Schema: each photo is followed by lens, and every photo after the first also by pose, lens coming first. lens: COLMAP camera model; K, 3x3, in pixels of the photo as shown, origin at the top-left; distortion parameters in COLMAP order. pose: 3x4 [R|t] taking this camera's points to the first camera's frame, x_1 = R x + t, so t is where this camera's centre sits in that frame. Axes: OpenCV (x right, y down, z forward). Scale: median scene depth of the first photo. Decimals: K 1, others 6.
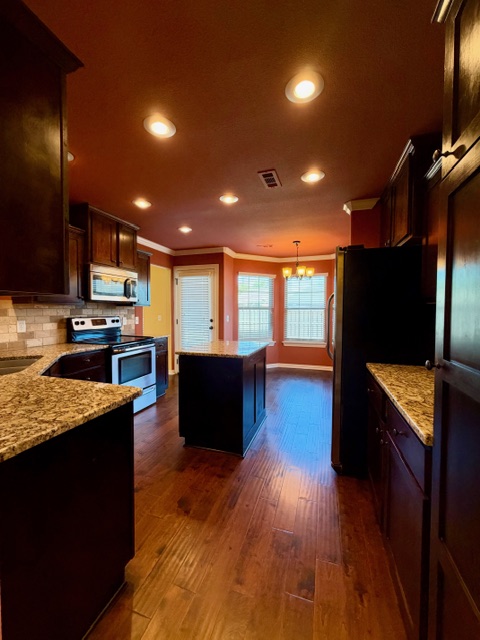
lens RADIAL K [[255.4, 0, 240.4], [0, 255.4, 318.1], [0, 0, 1]] dist [-0.003012, -0.000496]
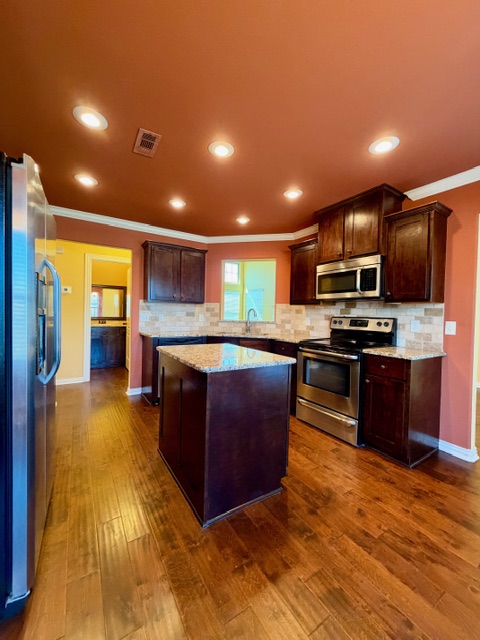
lens RADIAL K [[255.4, 0, 239.4], [0, 255.4, 318.4], [0, 0, 1]] dist [-0.003012, -0.000496]
pose [[-0.624890, 0.002185, -0.780709, 0.269523], [-0.043659, 0.998333, 0.037740, -0.011148], [0.779491, 0.057668, -0.623754, 0.837769]]
